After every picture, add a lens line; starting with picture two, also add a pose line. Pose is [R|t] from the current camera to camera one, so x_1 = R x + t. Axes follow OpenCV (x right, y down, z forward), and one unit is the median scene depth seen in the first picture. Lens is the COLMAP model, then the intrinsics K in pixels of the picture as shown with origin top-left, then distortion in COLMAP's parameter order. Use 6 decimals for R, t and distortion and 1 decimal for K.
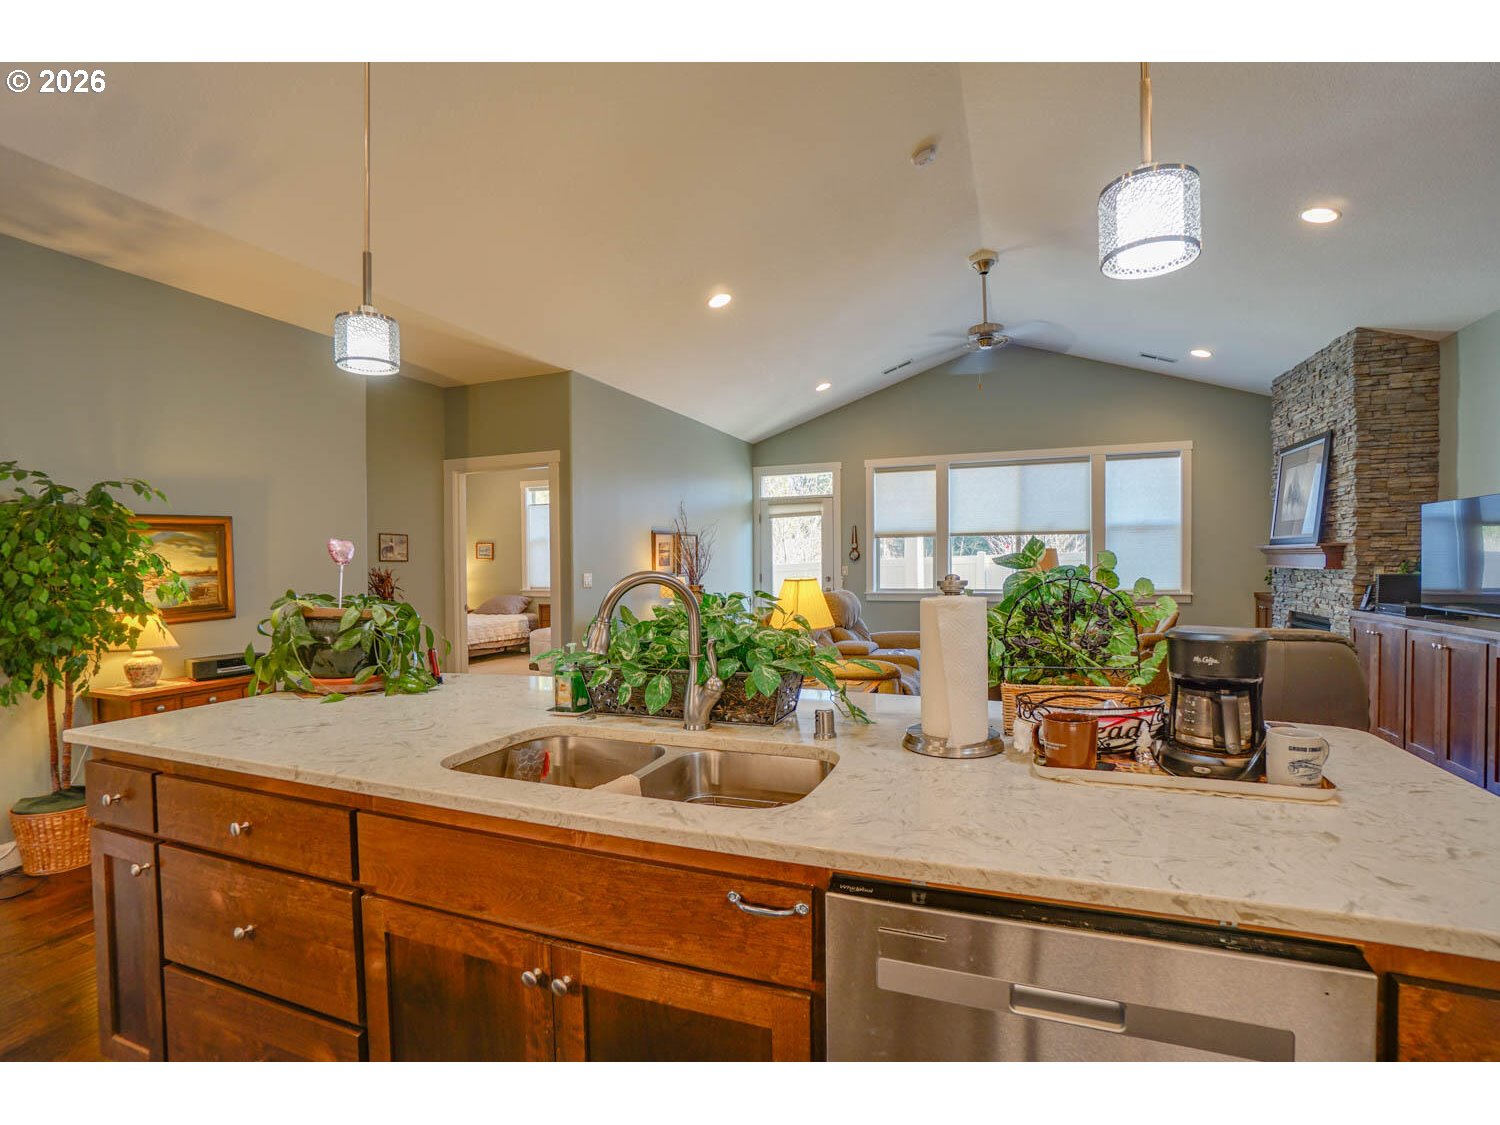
lens RADIAL K [[675.5, 0, 750.0], [0, 675.5, 562.5], [0, 0, 1]] dist [-0.003569, -0.000229]
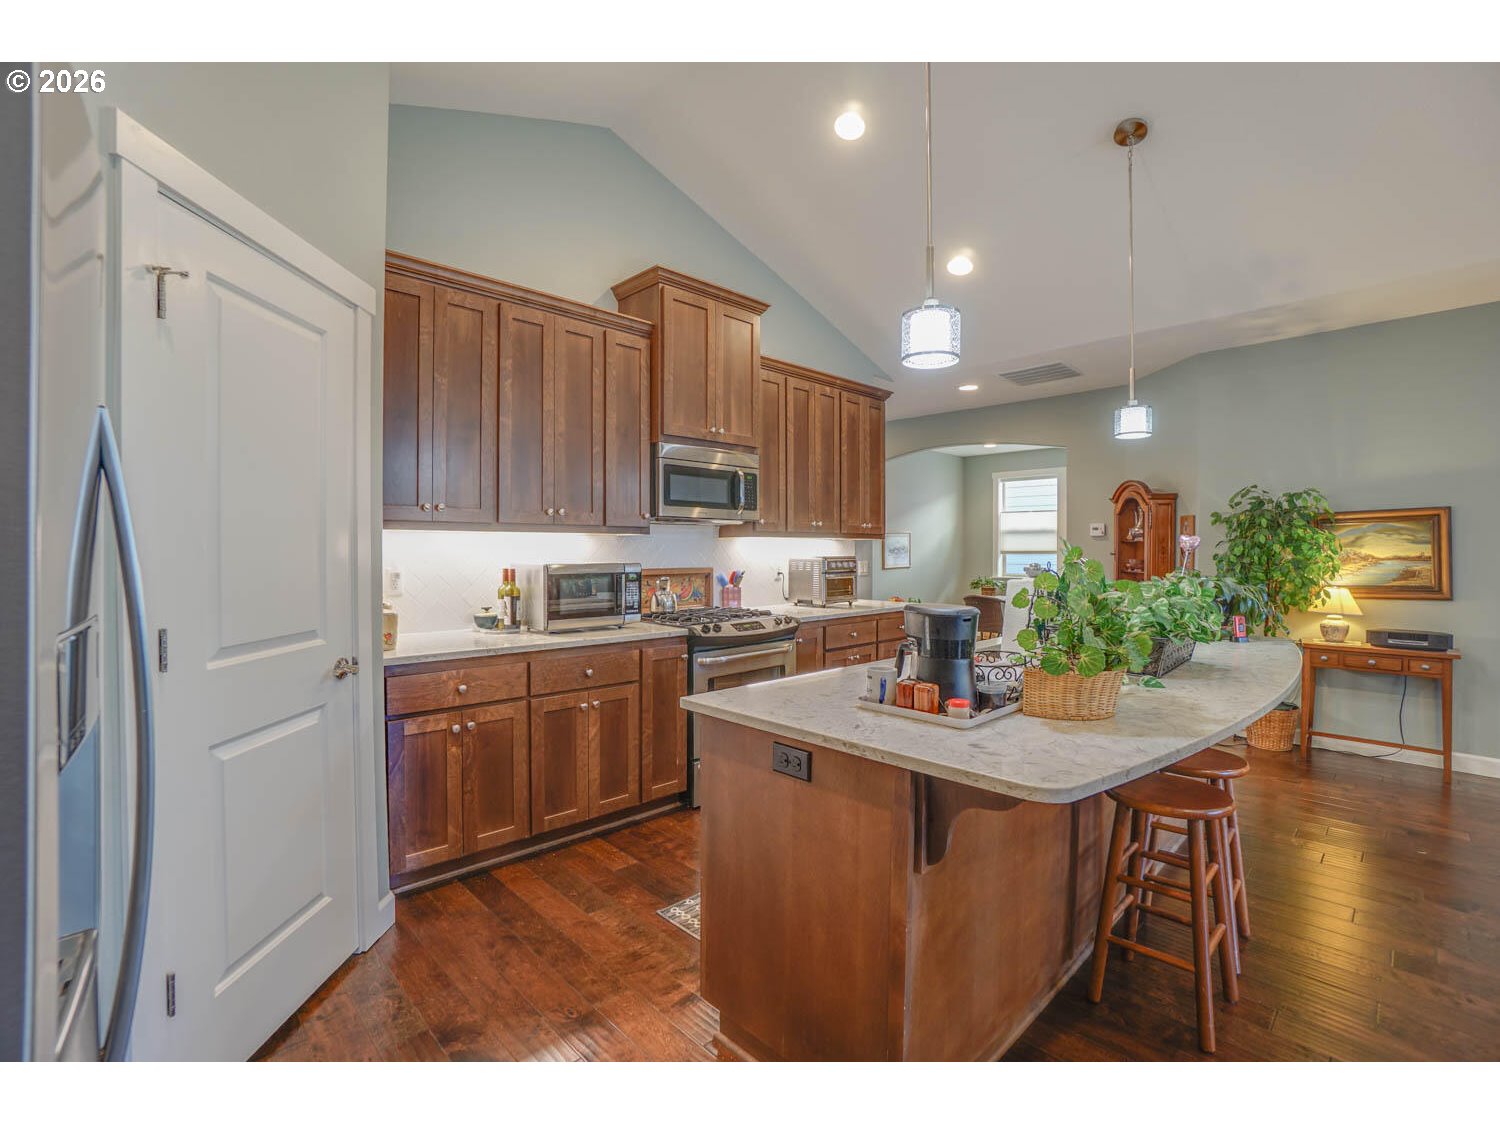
lens RADIAL K [[712.3, 0, 718.8], [0, 712.3, 556.9], [0, 0, 1]] dist [-0.004895, -0.000249]
pose [[-0.440046, 0.018777, -0.897779, 0.440981], [0.001768, 0.999798, 0.020044, -0.006933], [0.897973, 0.007233, -0.439990, 0.256946]]
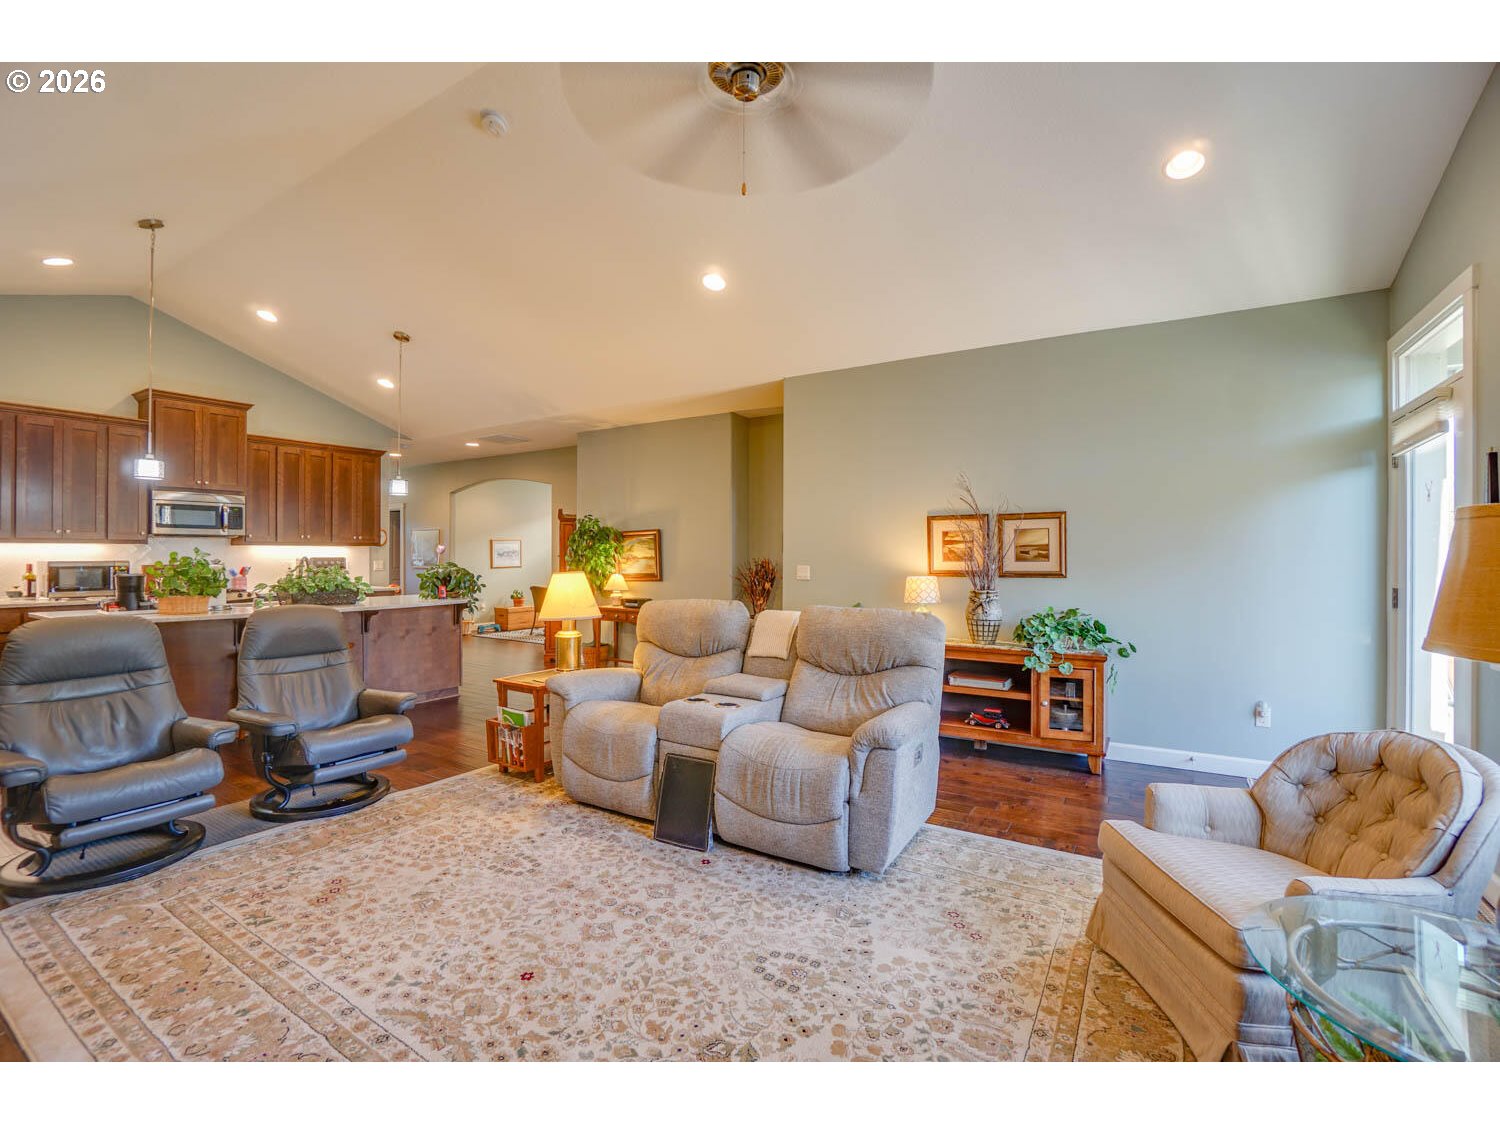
lens RADIAL K [[712.3, 0, 718.8], [0, 712.3, 556.9], [0, 0, 1]] dist [-0.004895, -0.000249]
pose [[-0.257210, 0.015371, -0.966233, 0.692252], [-0.001459, 0.999866, 0.016295, -0.013210], [0.966354, 0.005601, -0.257153, 0.977051]]
